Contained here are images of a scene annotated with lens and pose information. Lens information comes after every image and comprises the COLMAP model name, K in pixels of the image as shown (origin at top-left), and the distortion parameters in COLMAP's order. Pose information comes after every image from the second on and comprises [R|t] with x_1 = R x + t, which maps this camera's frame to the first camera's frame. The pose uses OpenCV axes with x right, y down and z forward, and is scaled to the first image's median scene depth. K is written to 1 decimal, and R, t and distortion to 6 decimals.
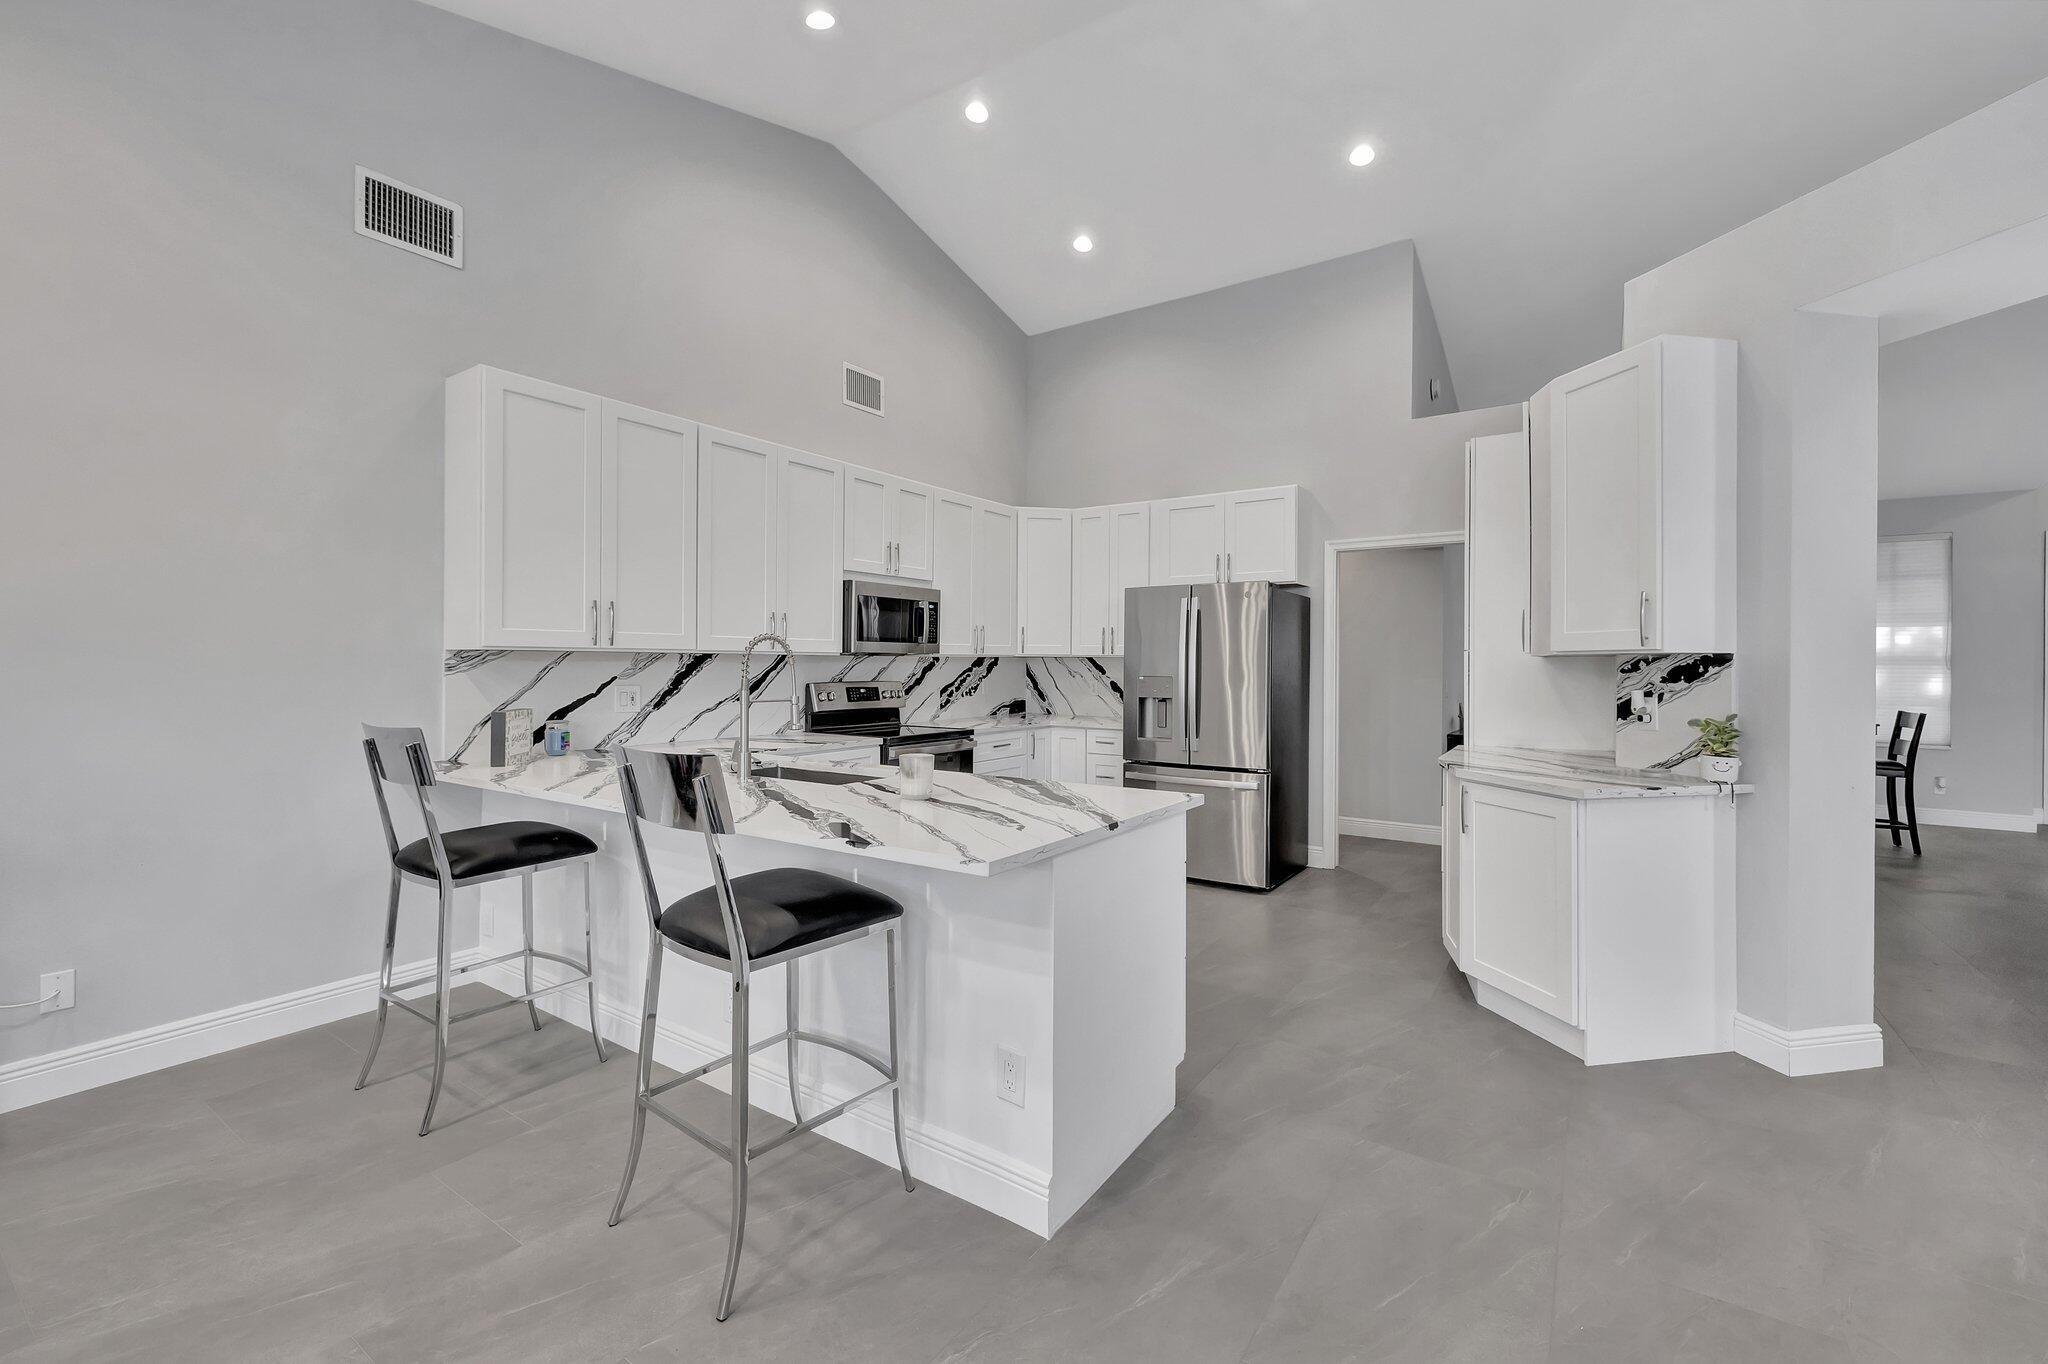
lens RADIAL K [[858.5, 0, 1032.5], [0, 858.5, 659.7], [0, 0, 1]] dist [-0.002497, 0.000787]
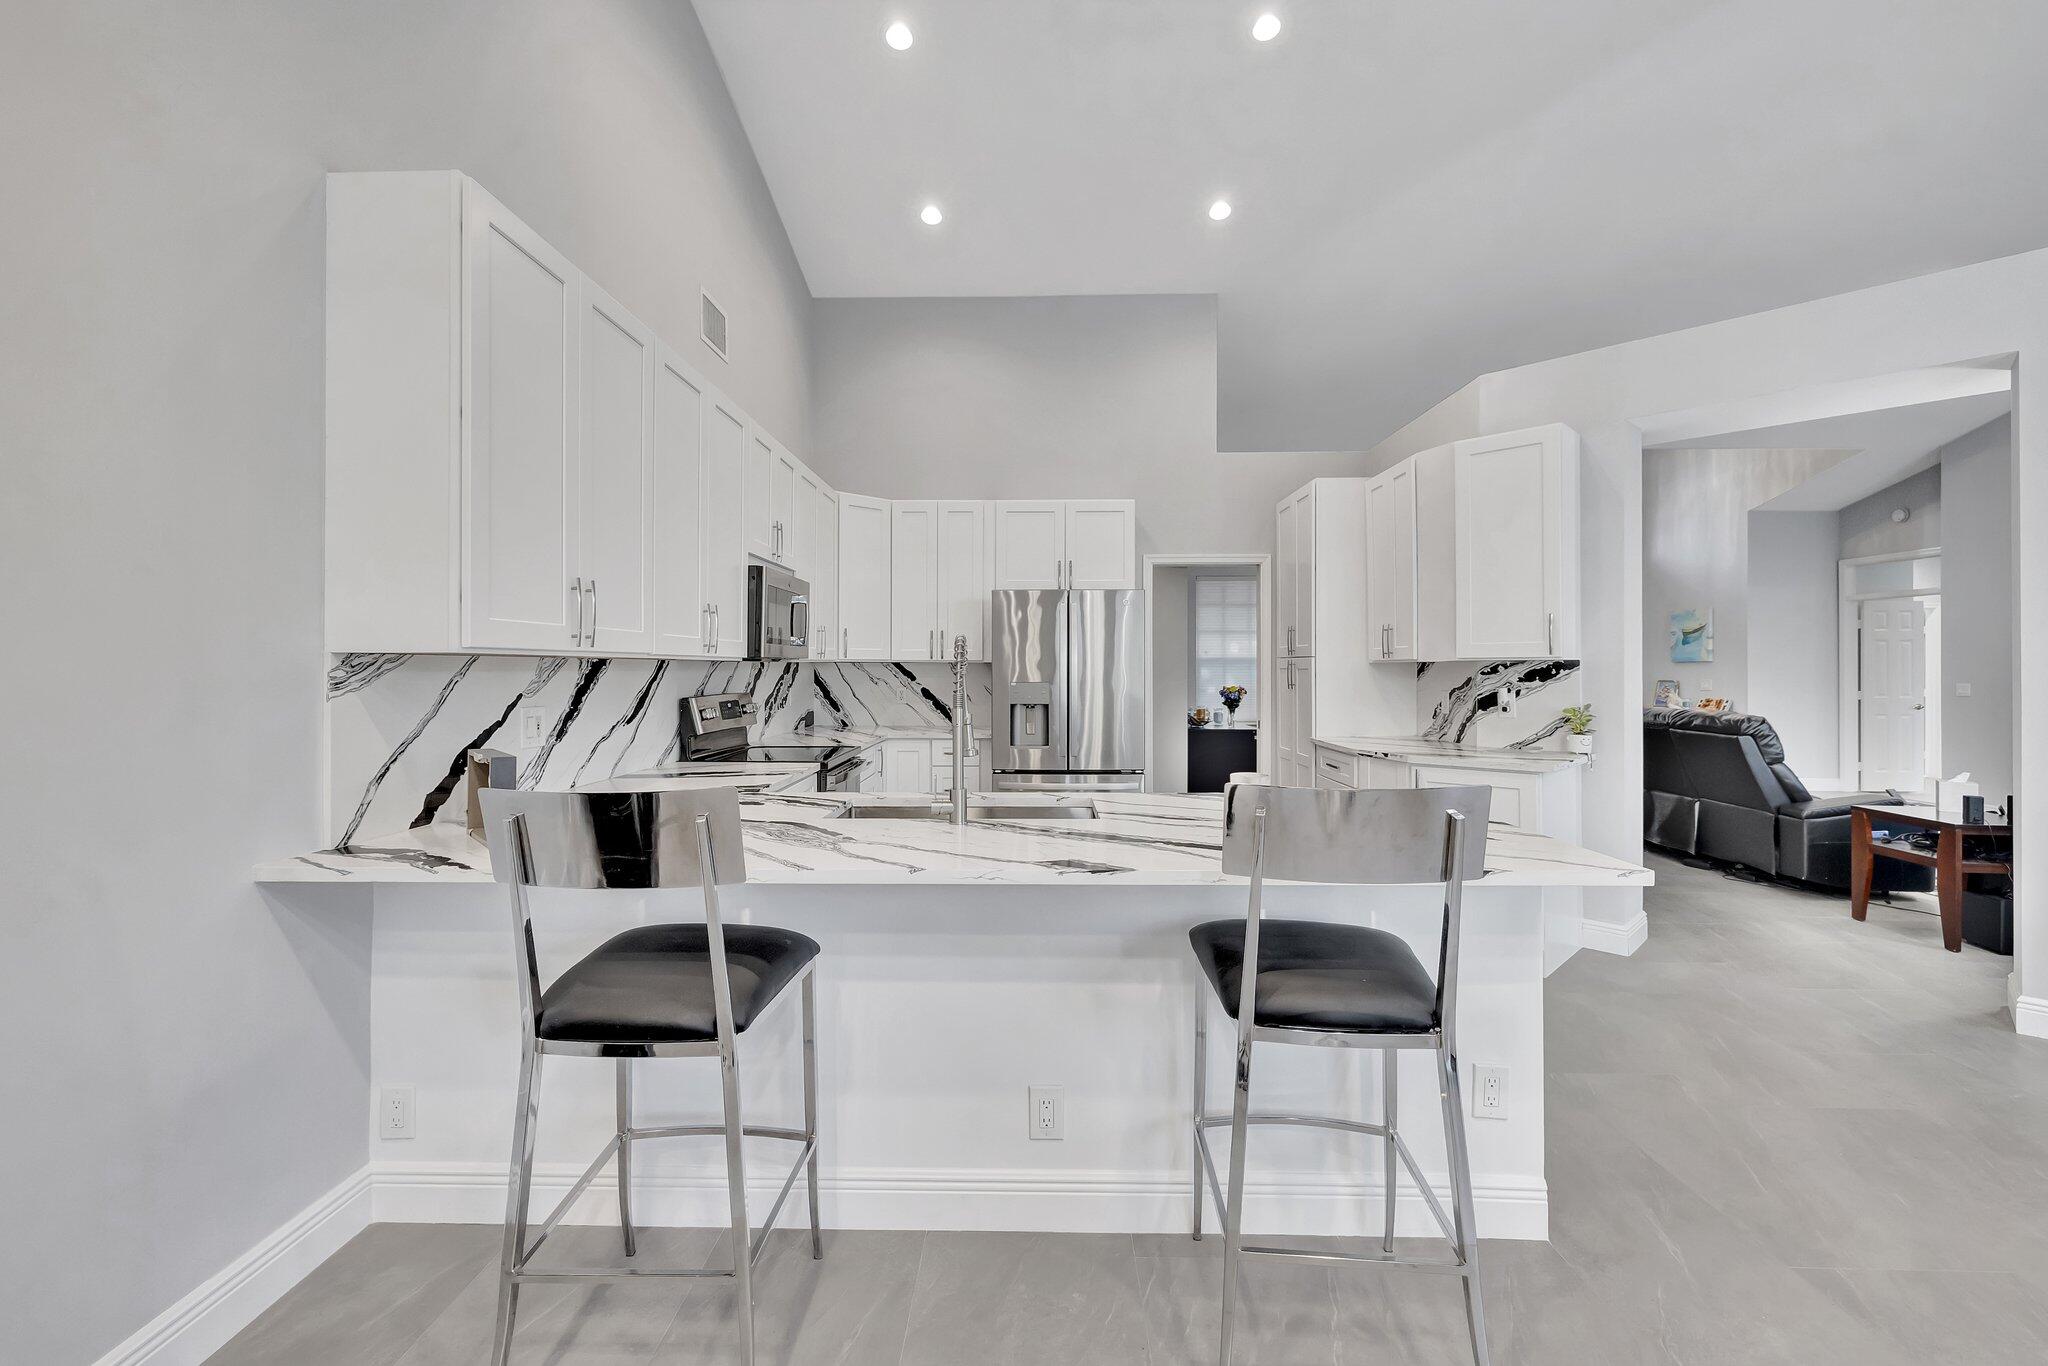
lens RADIAL K [[858.5, 0, 1025.1], [0, 858.5, 668.2], [0, 0, 1]] dist [-0.002497, 0.000787]
pose [[0.843294, -0.005116, 0.537427, -0.430772], [0.002169, 0.999979, 0.006114, -0.002714], [-0.537447, -0.003990, 0.843288, 0.199602]]
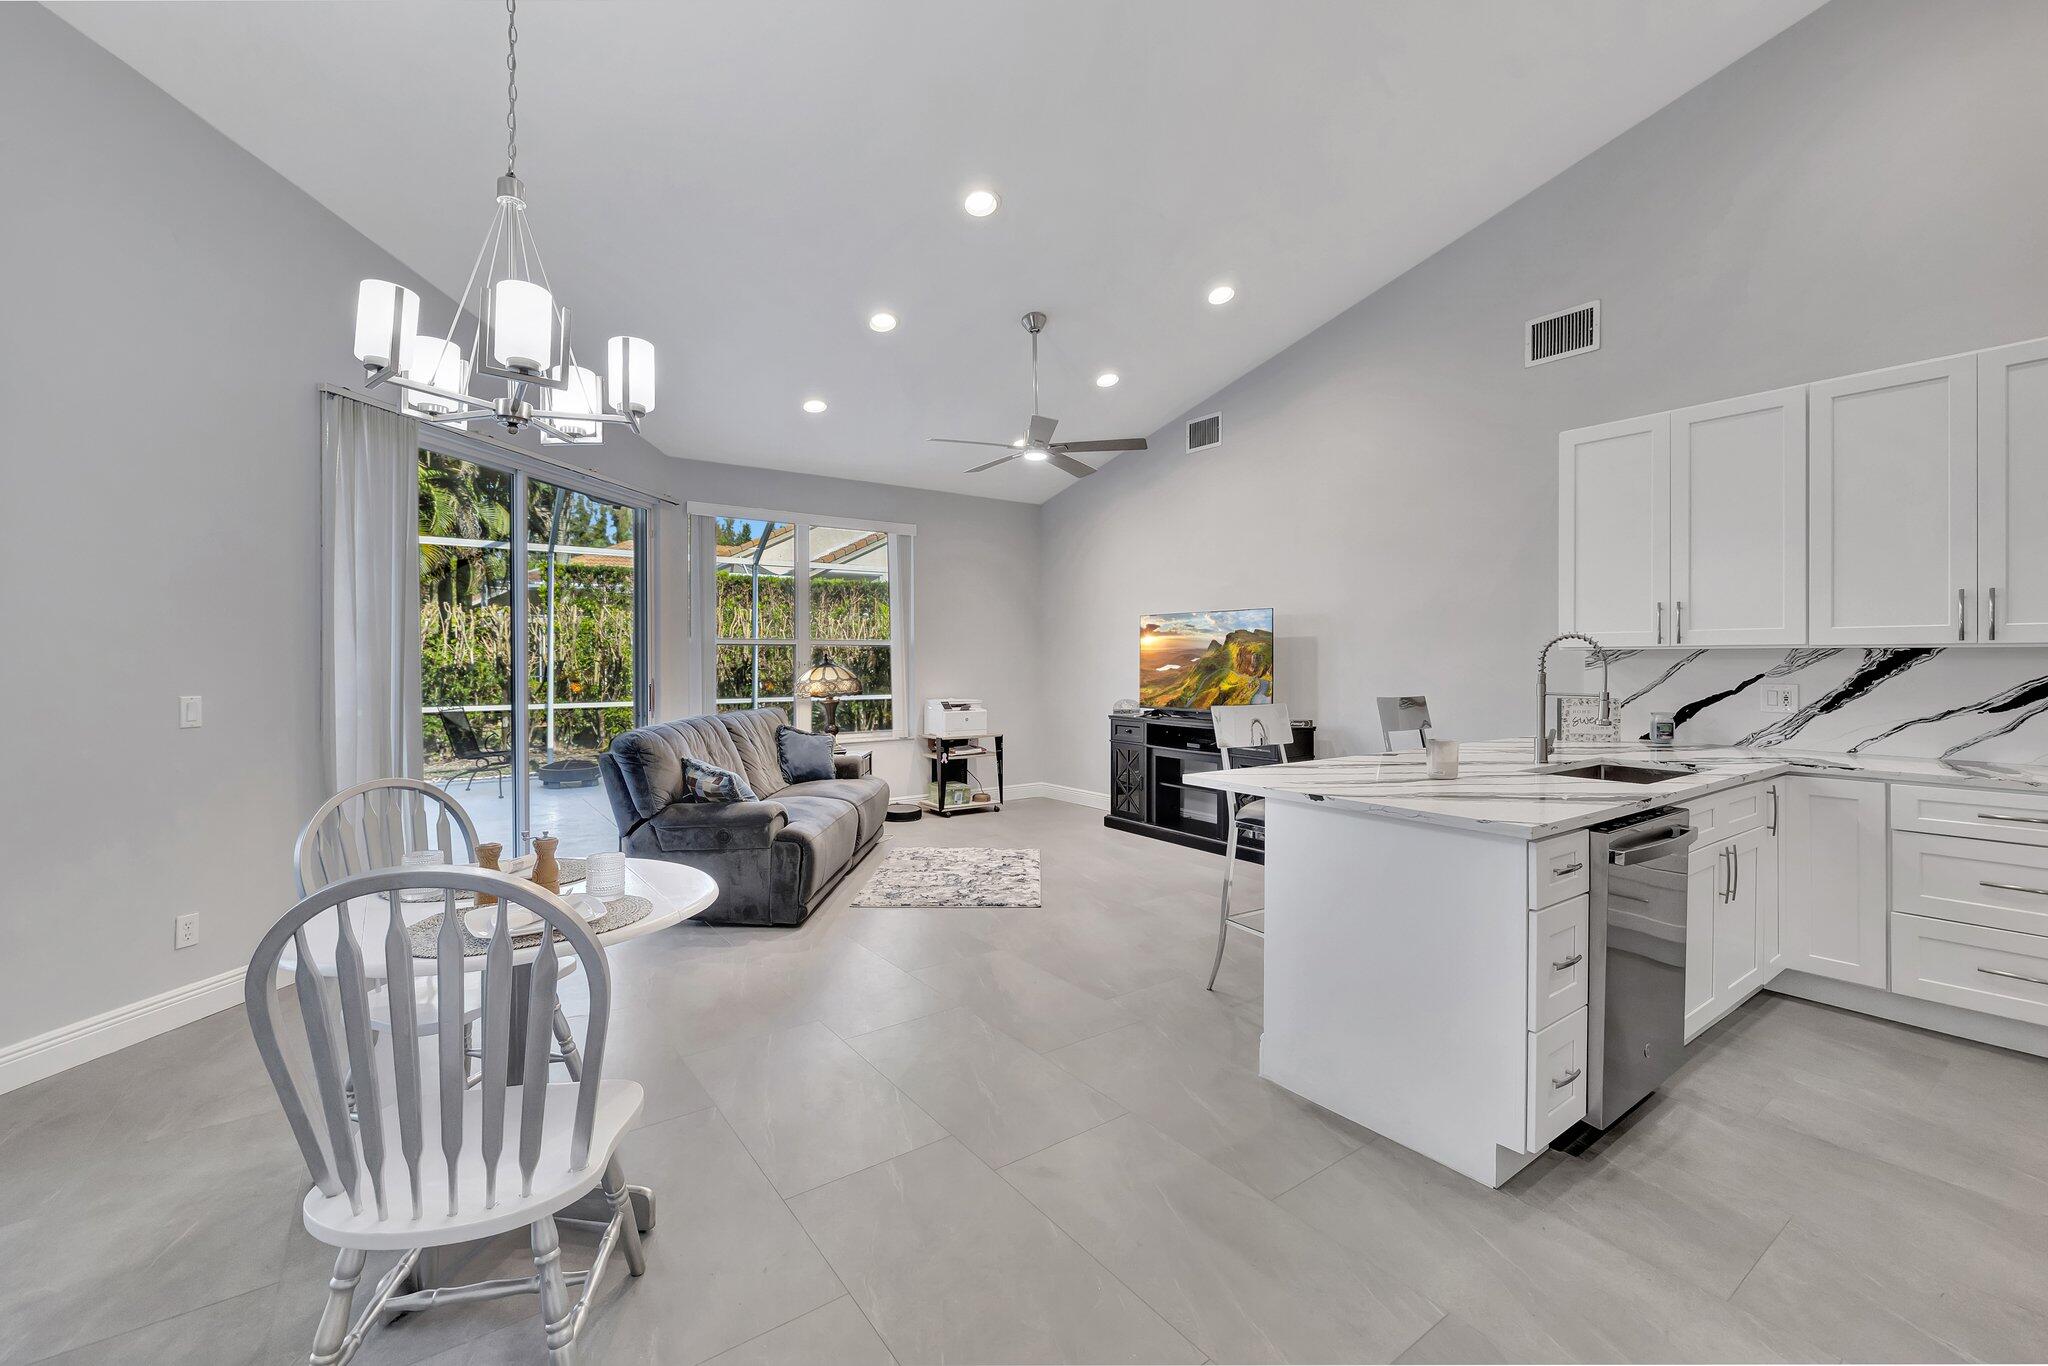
lens RADIAL K [[858.5, 0, 1012.0], [0, 858.5, 658.5], [0, 0, 1]] dist [-0.002497, 0.000787]
pose [[-0.353827, -0.004689, -0.935299, 0.599585], [0.003057, 0.999976, -0.006170, 0.004385], [0.935306, -0.005043, -0.353804, 0.462891]]
